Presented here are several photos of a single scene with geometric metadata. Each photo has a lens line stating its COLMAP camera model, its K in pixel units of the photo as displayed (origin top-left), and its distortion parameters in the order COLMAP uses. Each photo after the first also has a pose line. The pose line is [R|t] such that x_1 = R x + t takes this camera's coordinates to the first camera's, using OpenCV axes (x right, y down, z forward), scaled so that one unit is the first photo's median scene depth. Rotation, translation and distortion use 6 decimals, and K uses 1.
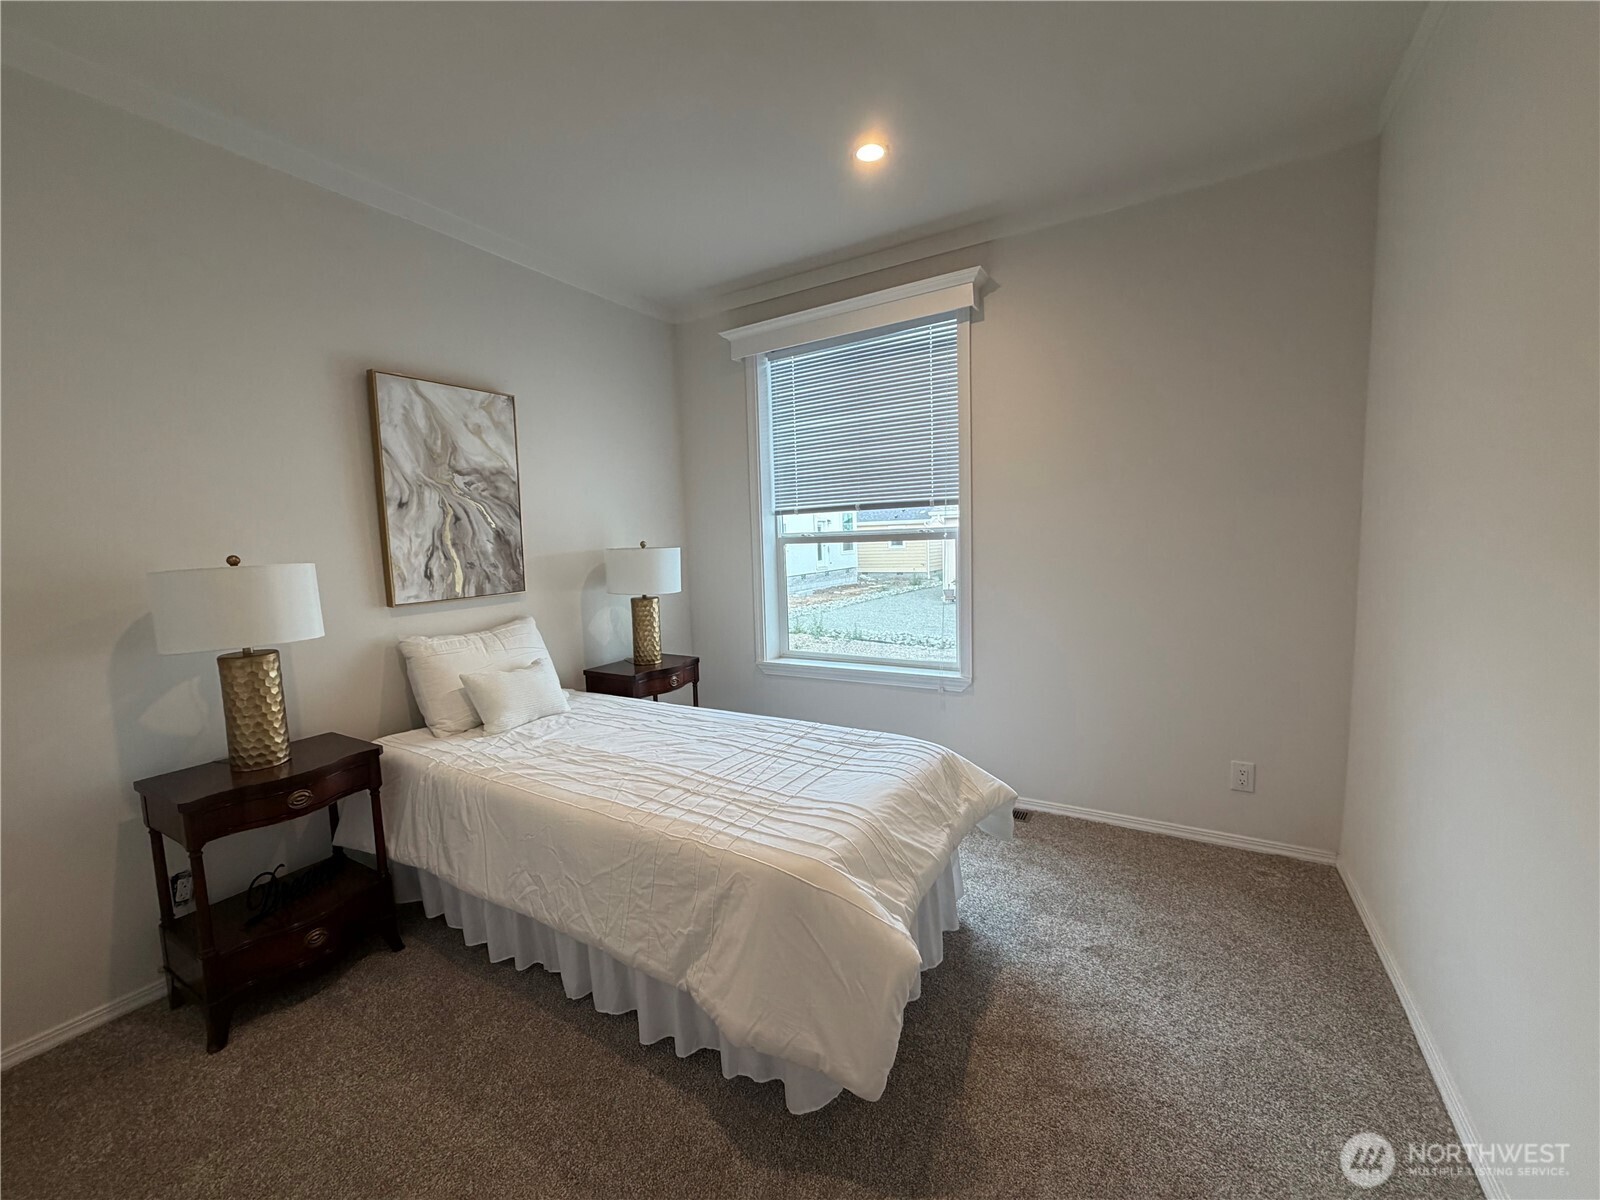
lens RADIAL K [[637.5, 0, 791.0], [0, 637.5, 602.5], [0, 0, 1]] dist [0.007443, -0.000680]
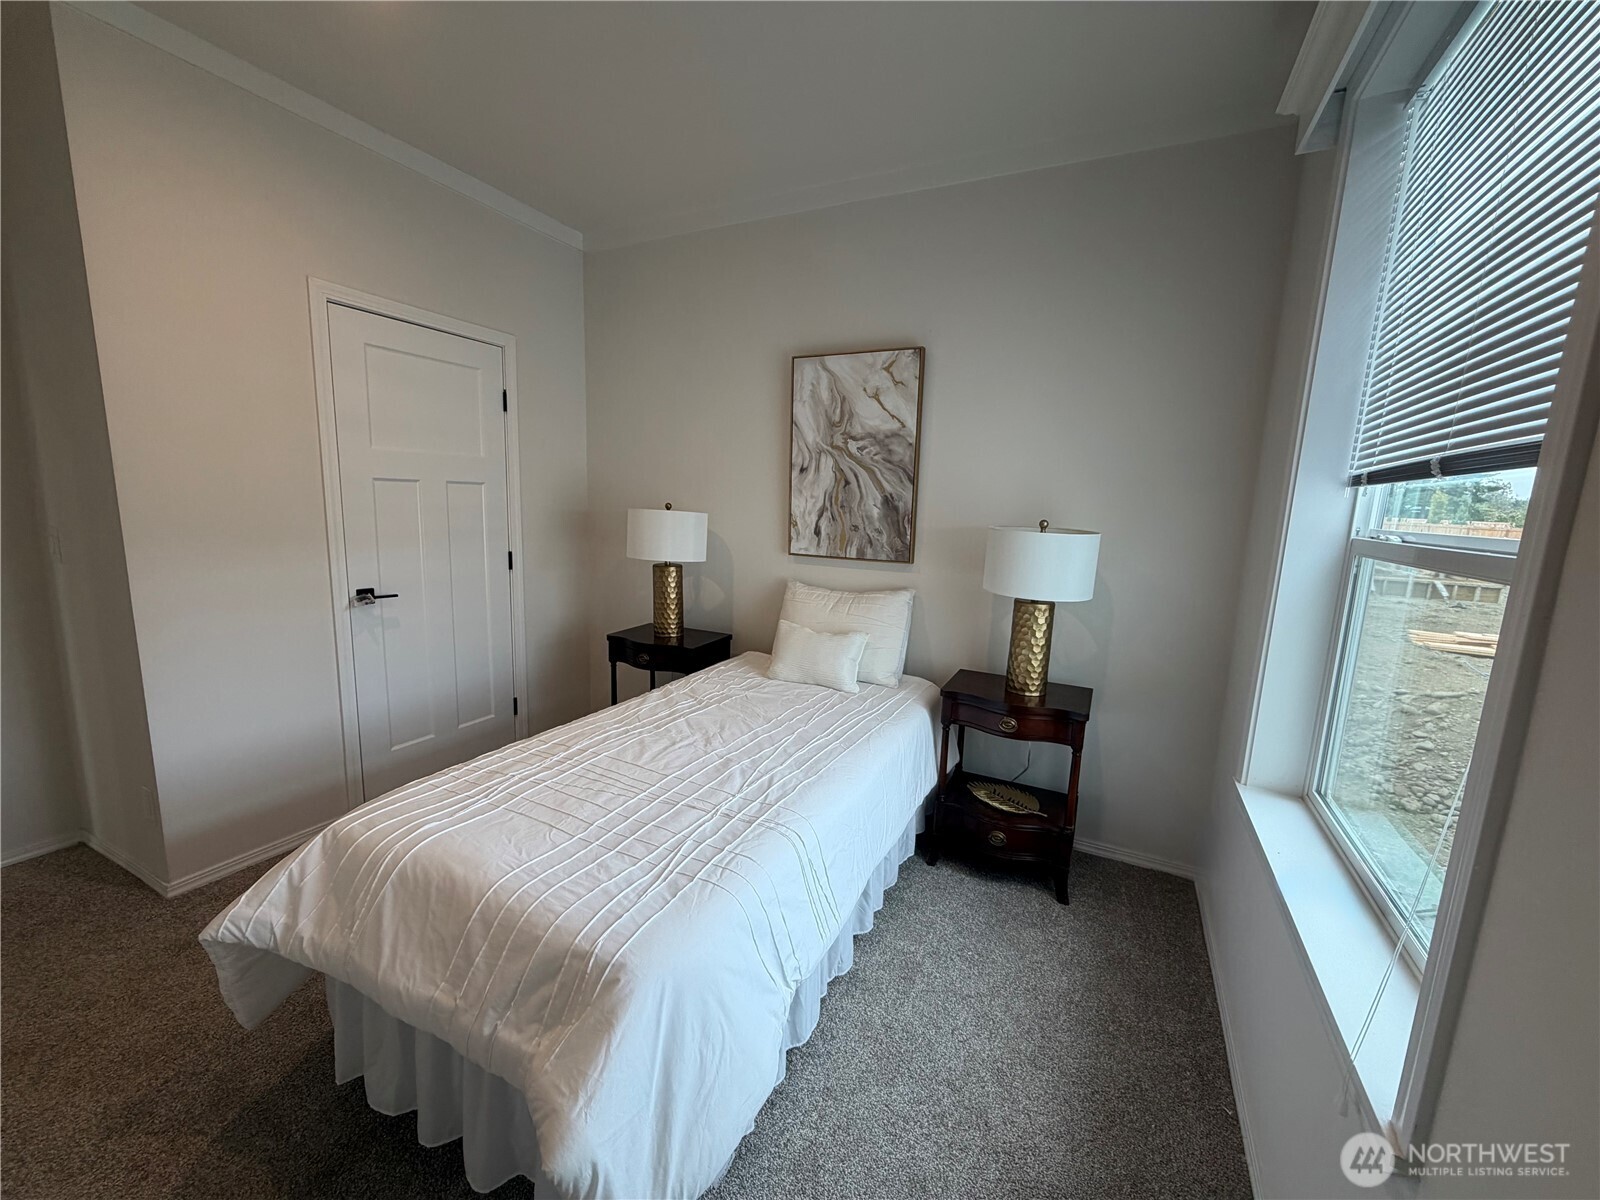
lens RADIAL K [[637.5, 0, 791.5], [0, 637.5, 601.5], [0, 0, 1]] dist [0.007443, -0.000680]
pose [[0.078459, 0.199802, -0.976690, 0.538258], [-0.143615, 0.971756, 0.187256, -0.123582], [0.986519, 0.125576, 0.104938, 0.817330]]
